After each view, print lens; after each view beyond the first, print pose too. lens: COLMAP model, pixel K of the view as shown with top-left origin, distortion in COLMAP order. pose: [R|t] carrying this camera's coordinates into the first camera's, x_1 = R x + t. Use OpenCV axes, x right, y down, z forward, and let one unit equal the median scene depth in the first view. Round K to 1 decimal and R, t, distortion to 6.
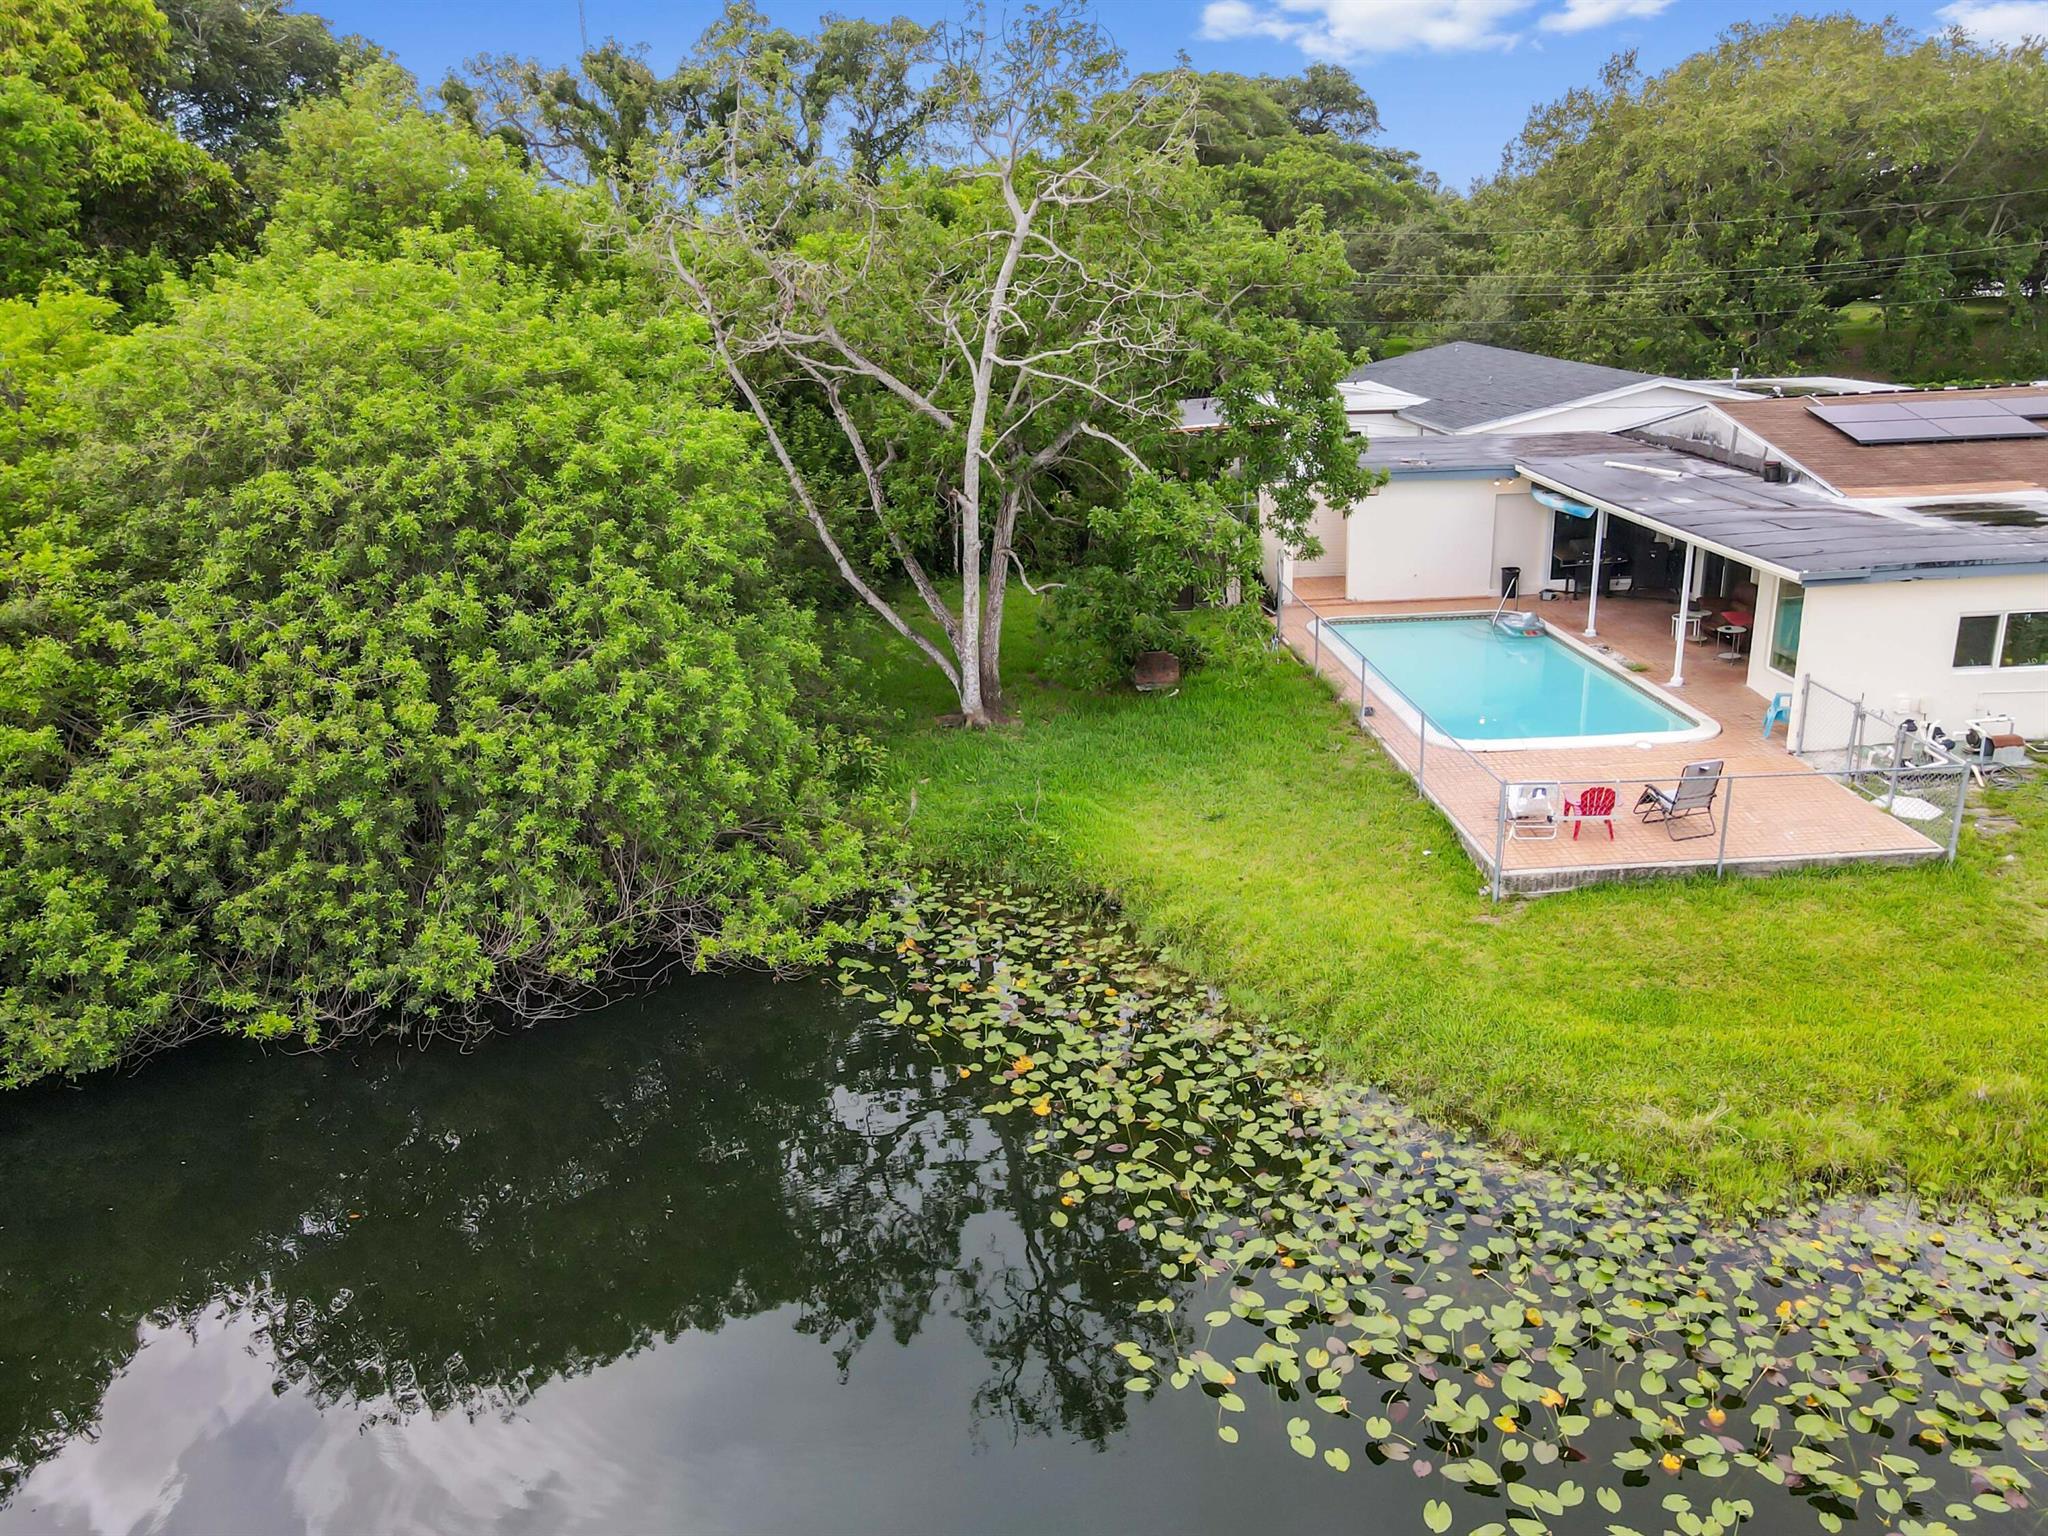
lens RADIAL K [[1712.1, 0, 1024.0], [0, 1712.1, 768.0], [0, 0, 1]] dist [0.002444, 0.101876]
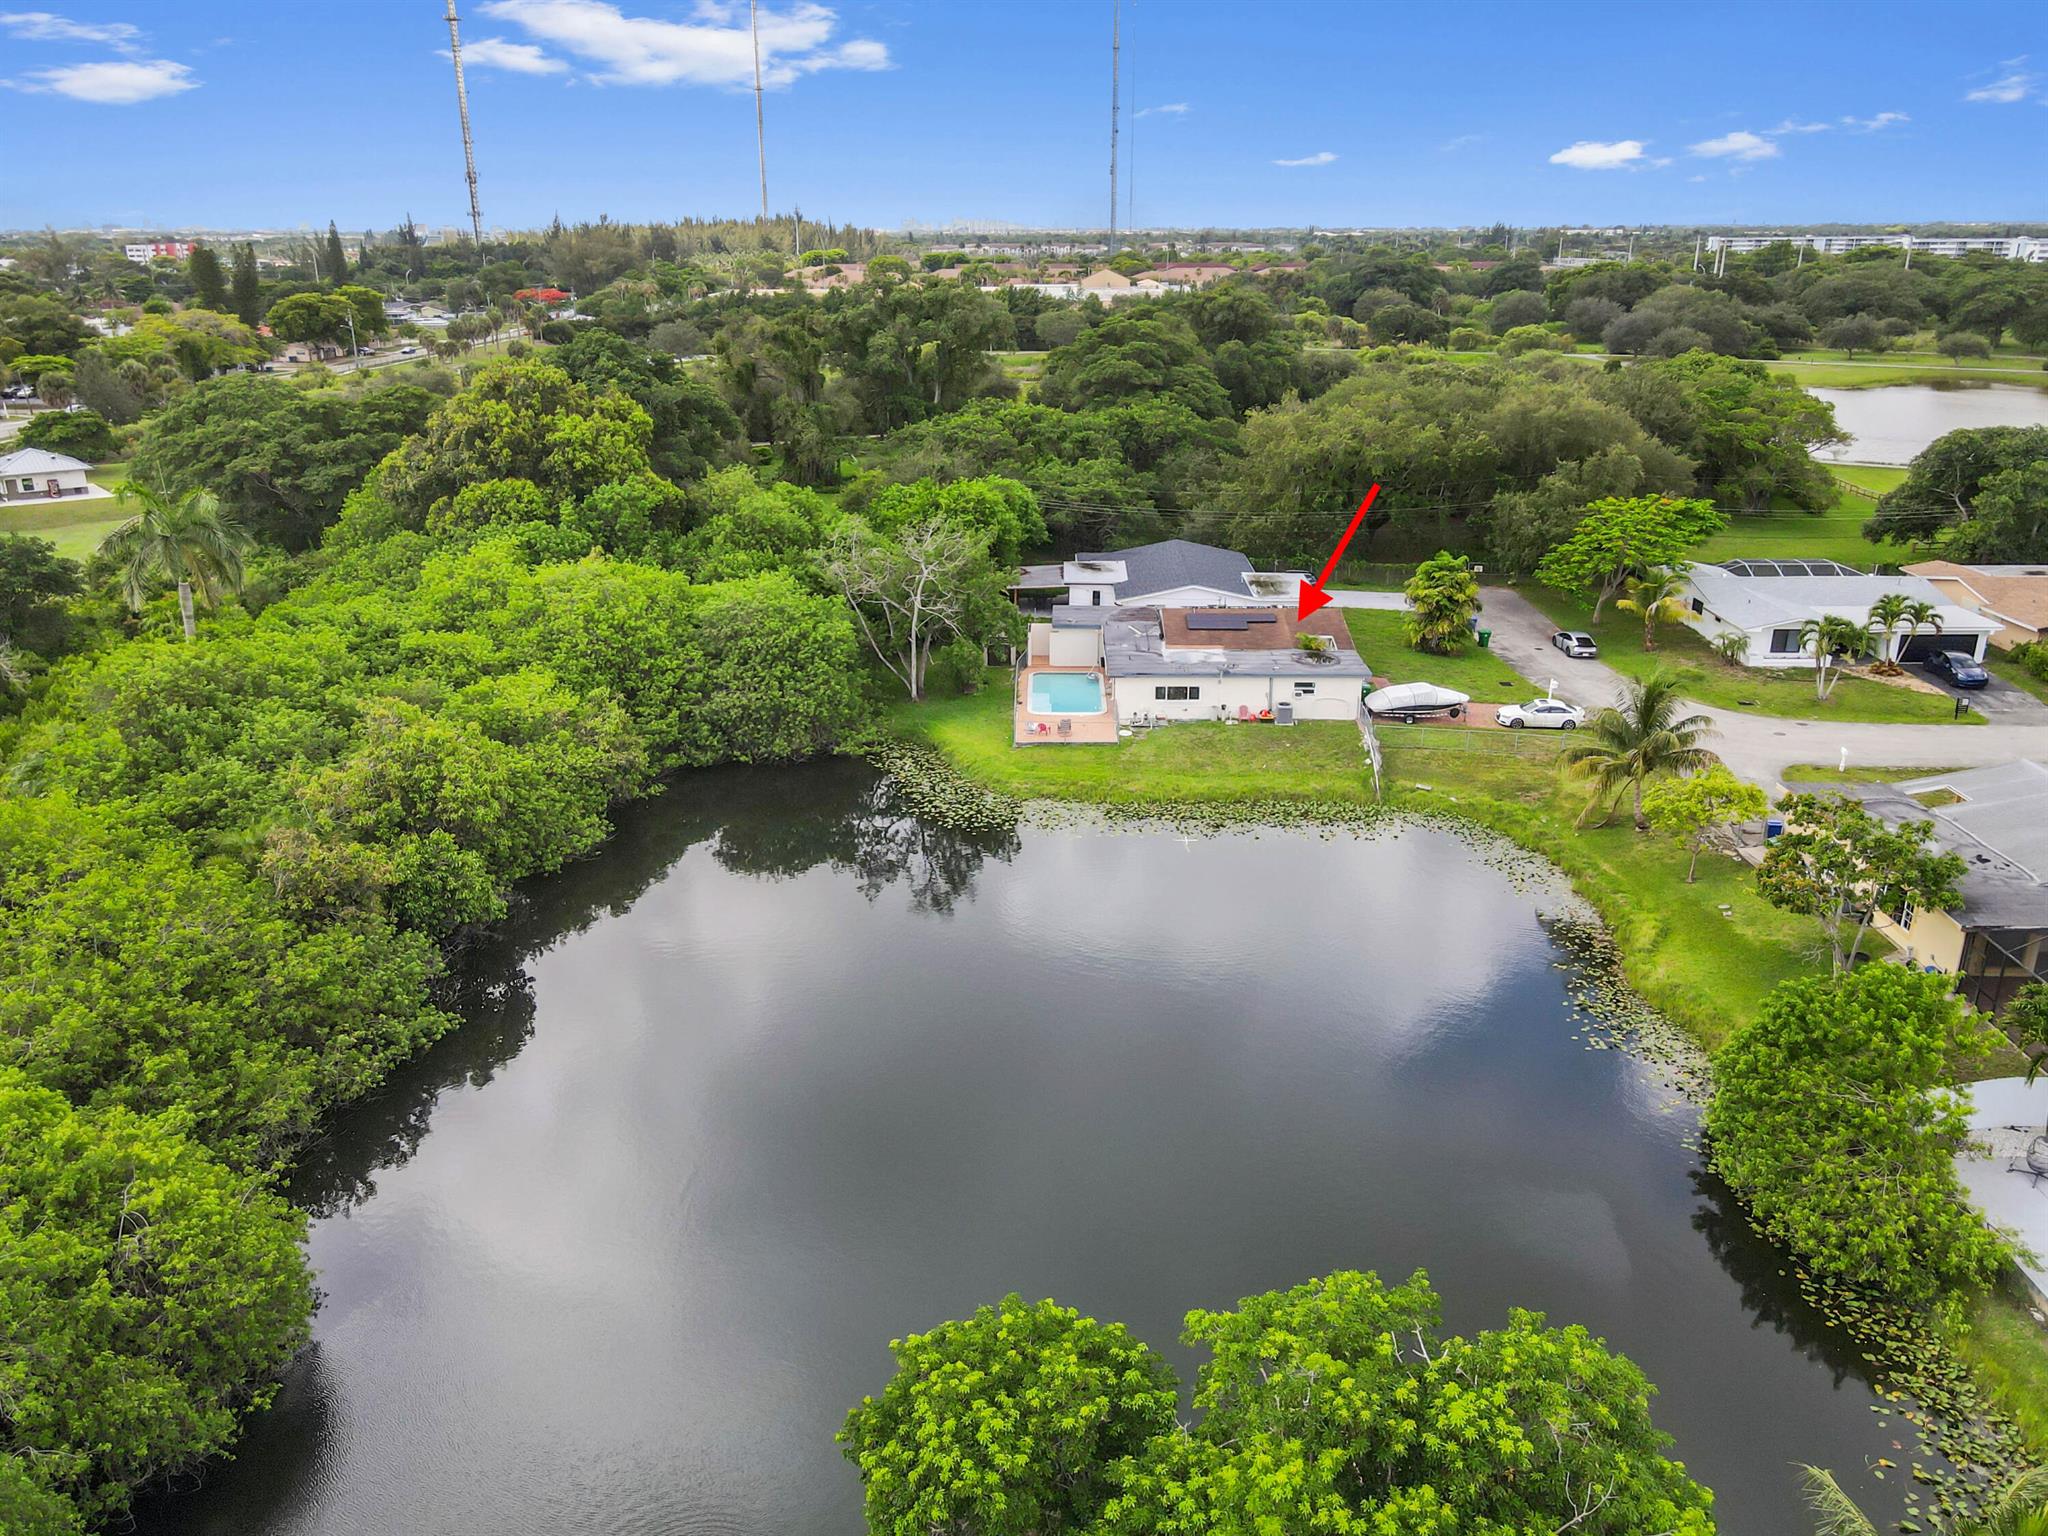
lens RADIAL K [[1712.1, 0, 1024.0], [0, 1712.1, 768.0], [0, 0, 1]] dist [0.002444, 0.101876]
pose [[0.995874, 0.054470, -0.072577, 0.622804], [-0.052600, 0.998239, 0.027431, 0.006737], [0.073943, -0.023500, 0.996986, -3.388456]]
